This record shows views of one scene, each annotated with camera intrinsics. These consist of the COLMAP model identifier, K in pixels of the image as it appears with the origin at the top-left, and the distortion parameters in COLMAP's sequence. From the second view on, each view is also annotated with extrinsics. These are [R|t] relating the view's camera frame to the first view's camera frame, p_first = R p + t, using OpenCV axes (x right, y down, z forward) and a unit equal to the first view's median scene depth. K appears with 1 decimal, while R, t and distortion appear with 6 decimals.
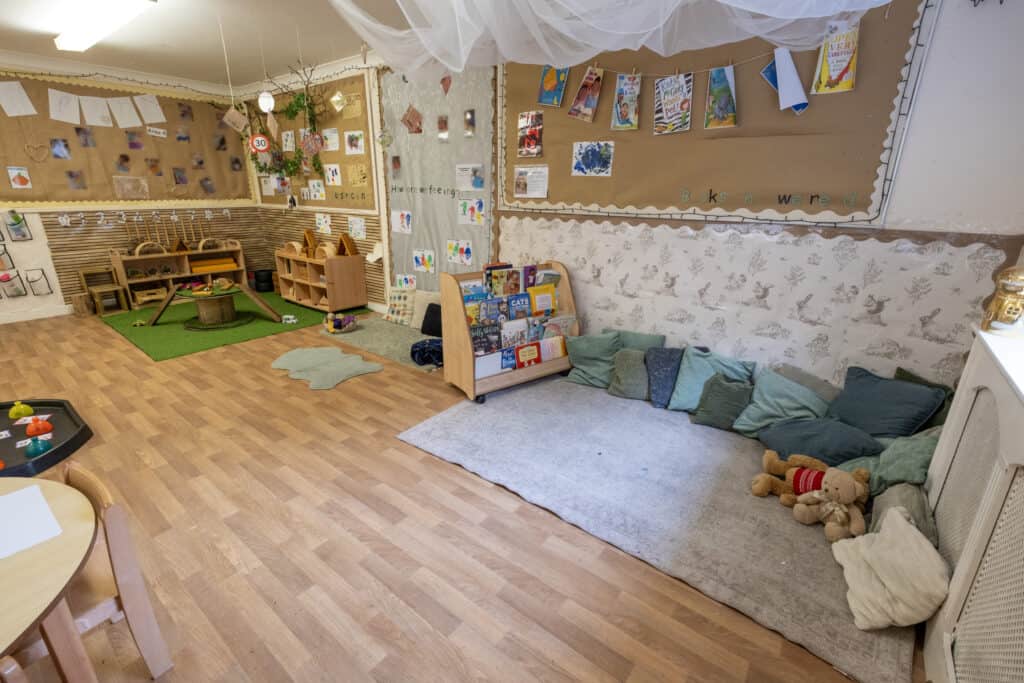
lens RADIAL K [[446.9, 0, 510.1], [0, 446.9, 339.2], [0, 0, 1]] dist [-0.006970, 0.001077]
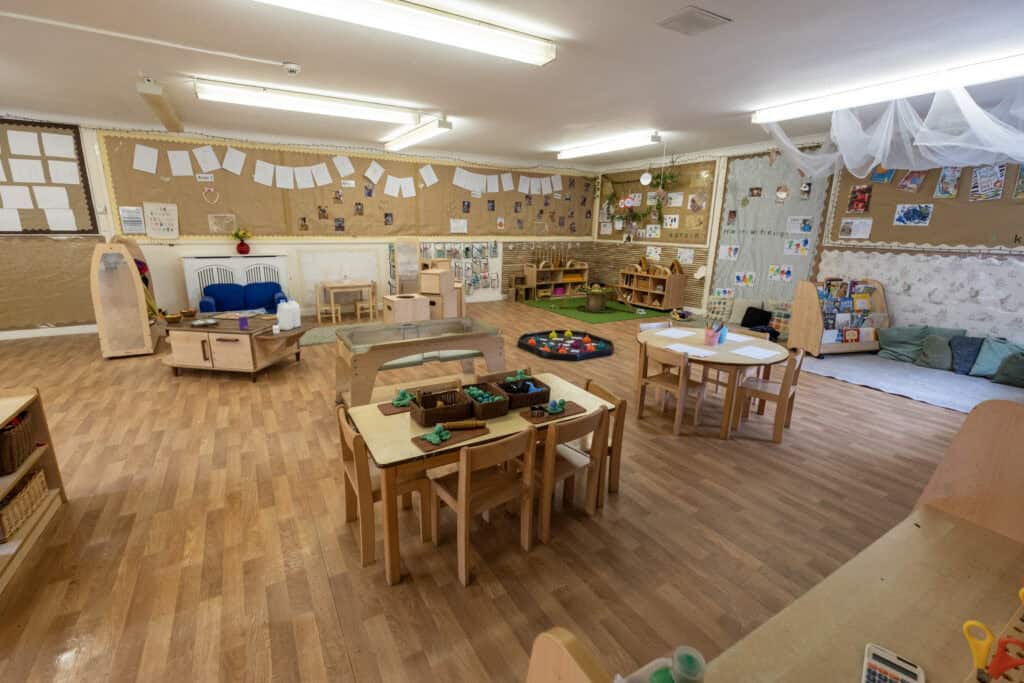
lens RADIAL K [[446.9, 0, 501.8], [0, 446.9, 337.0], [0, 0, 1]] dist [-0.006970, 0.001077]
pose [[0.924809, 0.094856, -0.368416, -0.371951], [-0.126318, 0.990039, -0.062183, 0.209430], [0.358848, 0.104045, 0.927579, -0.642217]]
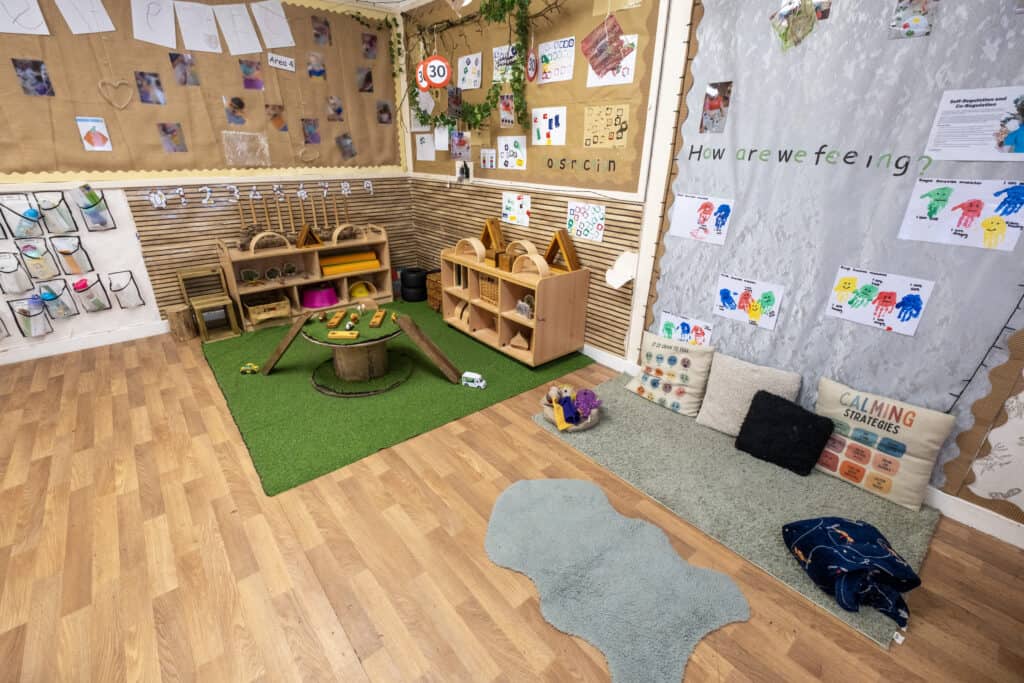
lens RADIAL K [[446.9, 0, 509.4], [0, 446.9, 340.5], [0, 0, 1]] dist [-0.006970, 0.001077]
pose [[0.977817, 0.081632, -0.192901, -0.349303], [-0.065857, 0.994044, 0.086831, -0.155603], [0.198840, -0.072201, 0.977369, 0.451104]]
